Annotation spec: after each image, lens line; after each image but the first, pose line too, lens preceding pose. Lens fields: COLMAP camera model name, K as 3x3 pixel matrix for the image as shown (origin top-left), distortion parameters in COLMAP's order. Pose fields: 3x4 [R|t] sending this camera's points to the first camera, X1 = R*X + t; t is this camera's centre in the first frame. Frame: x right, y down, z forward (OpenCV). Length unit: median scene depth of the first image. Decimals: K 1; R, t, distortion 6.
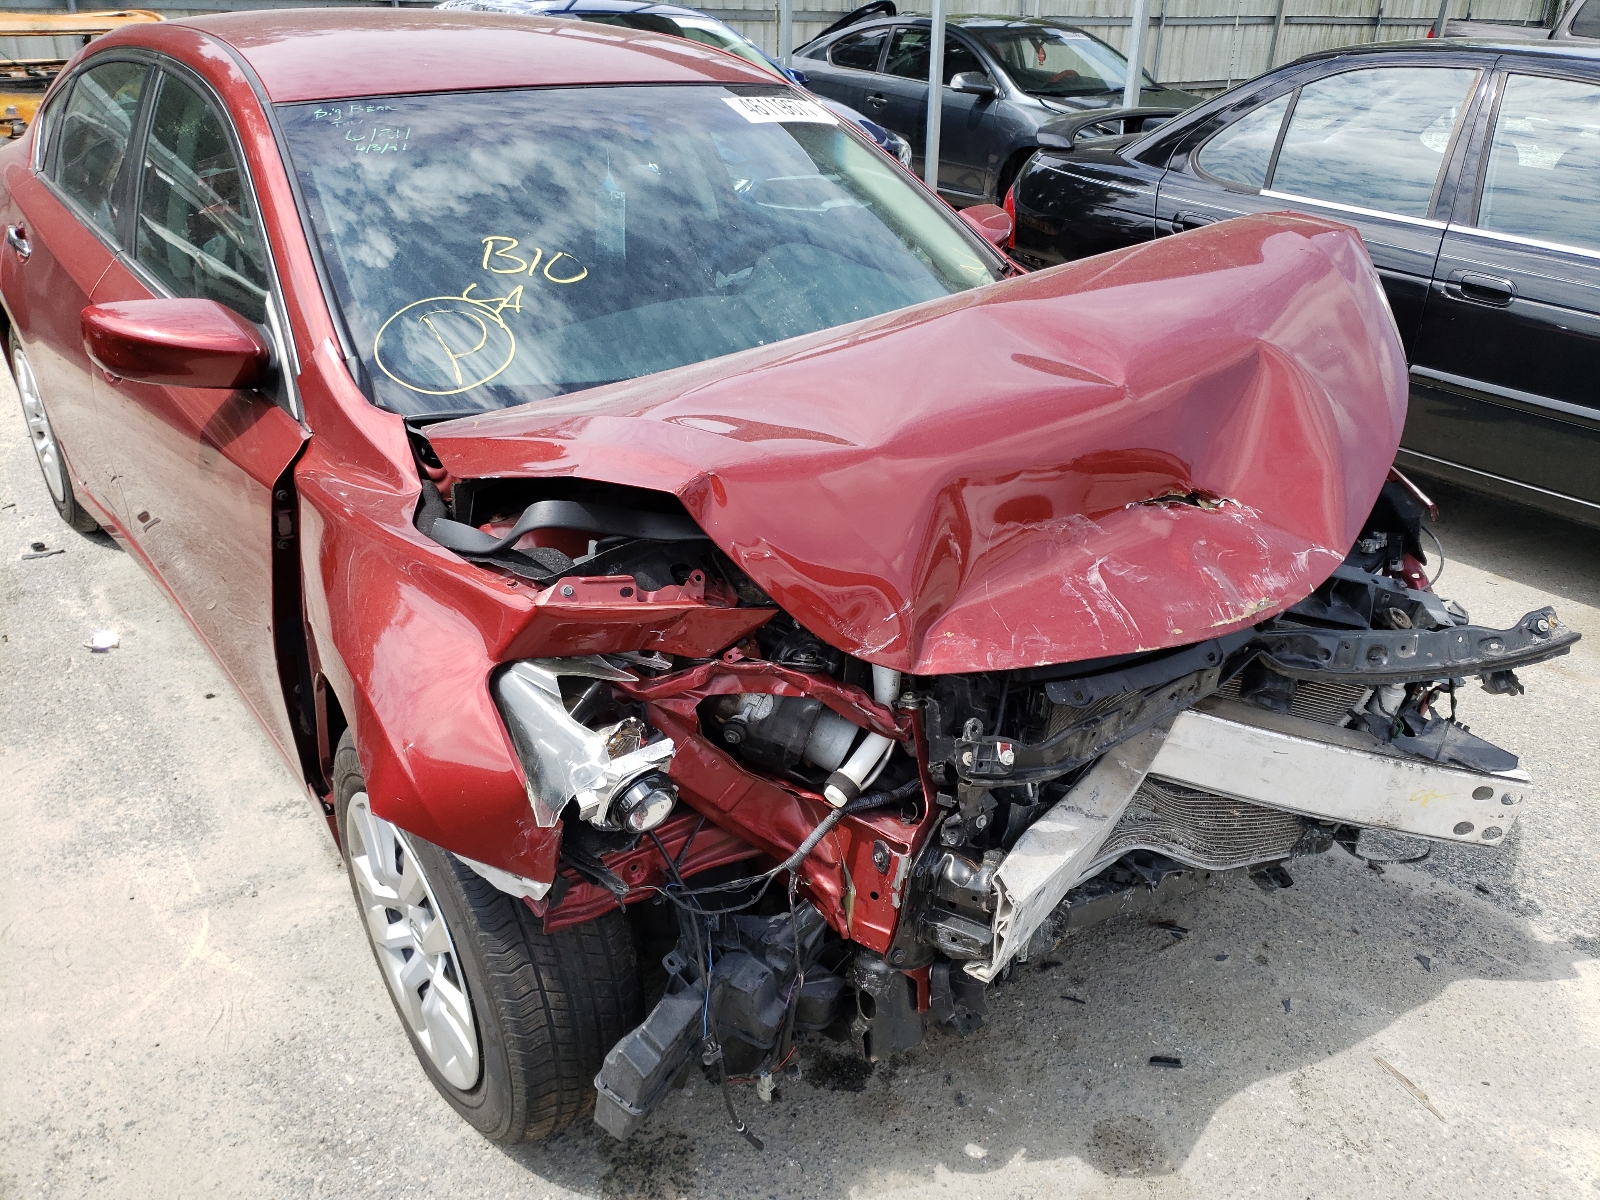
lens RADIAL K [[1324.3, 0, 798.9], [0, 1324.3, 602.1], [0, 0, 1]] dist [0.022465, -0.014121]
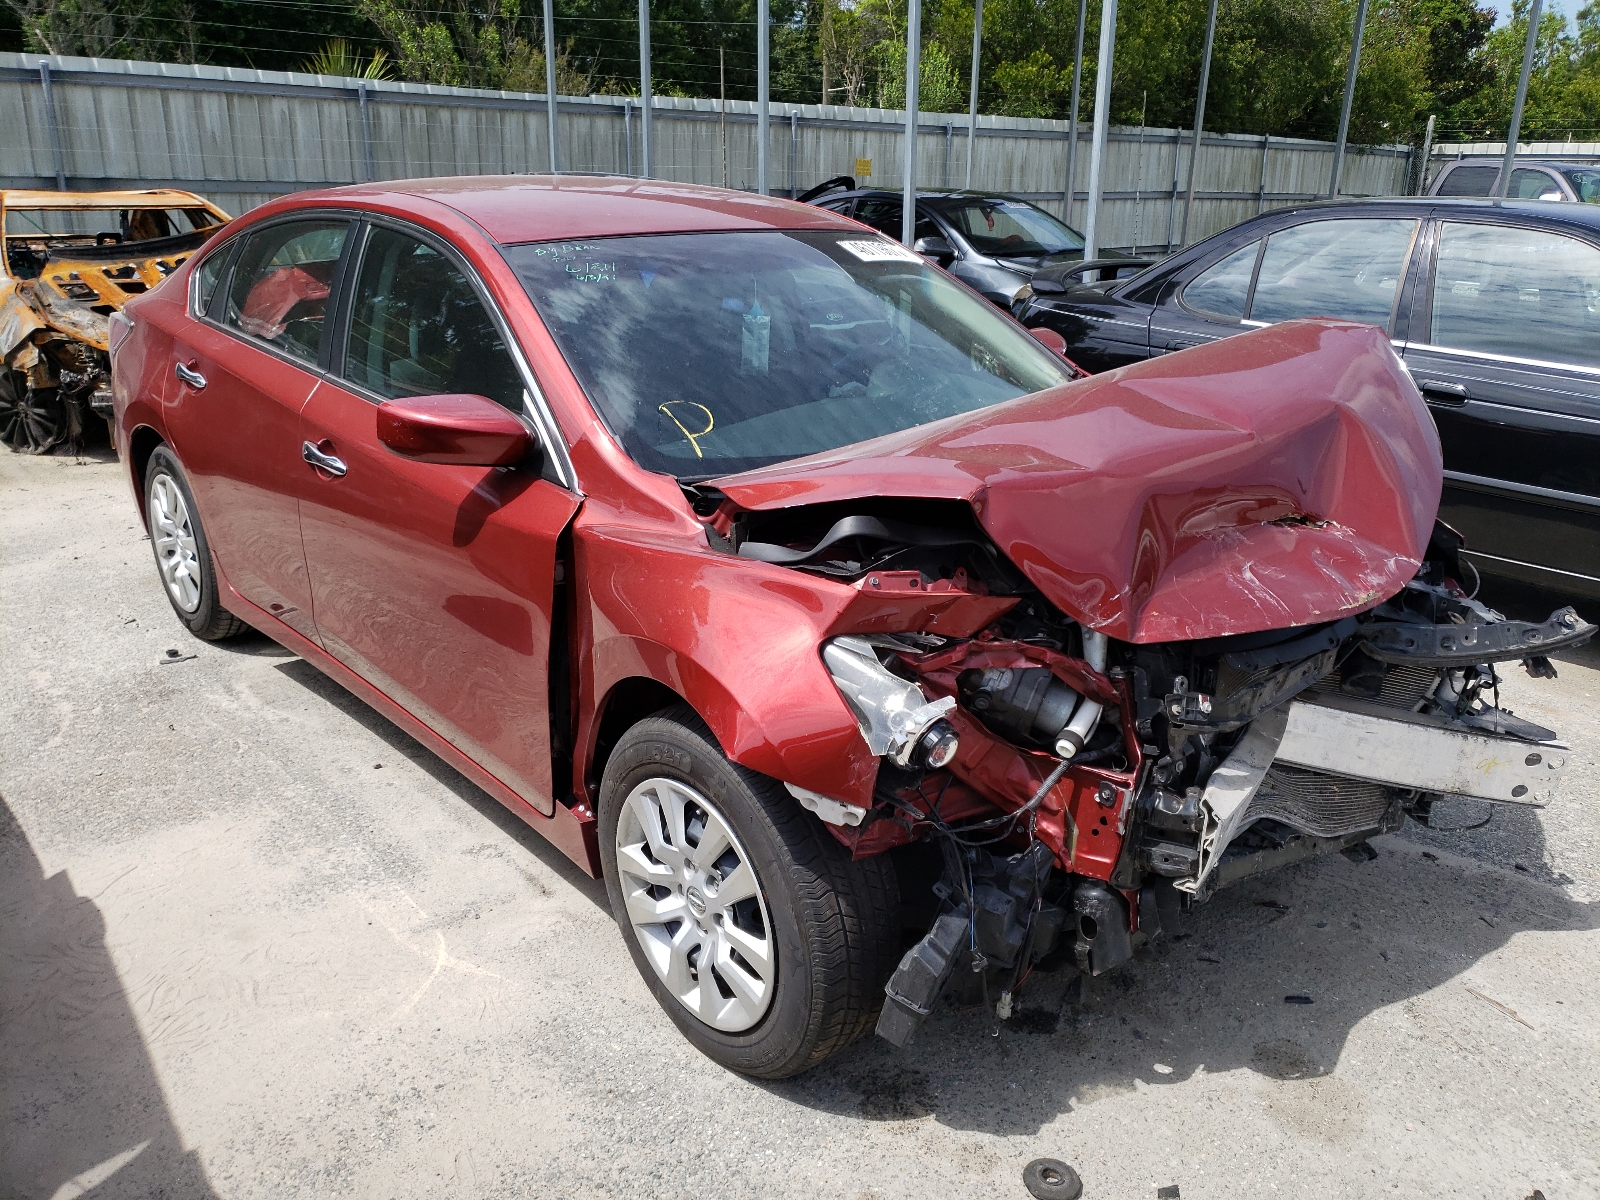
lens RADIAL K [[1324.3, 0, 803.7], [0, 1324.3, 595.6], [0, 0, 1]] dist [0.022465, -0.014121]
pose [[0.997198, -0.029092, 0.068924, -0.254193], [0.037444, 0.991680, -0.123165, 0.123799], [-0.064768, 0.125401, 0.989990, -0.211354]]
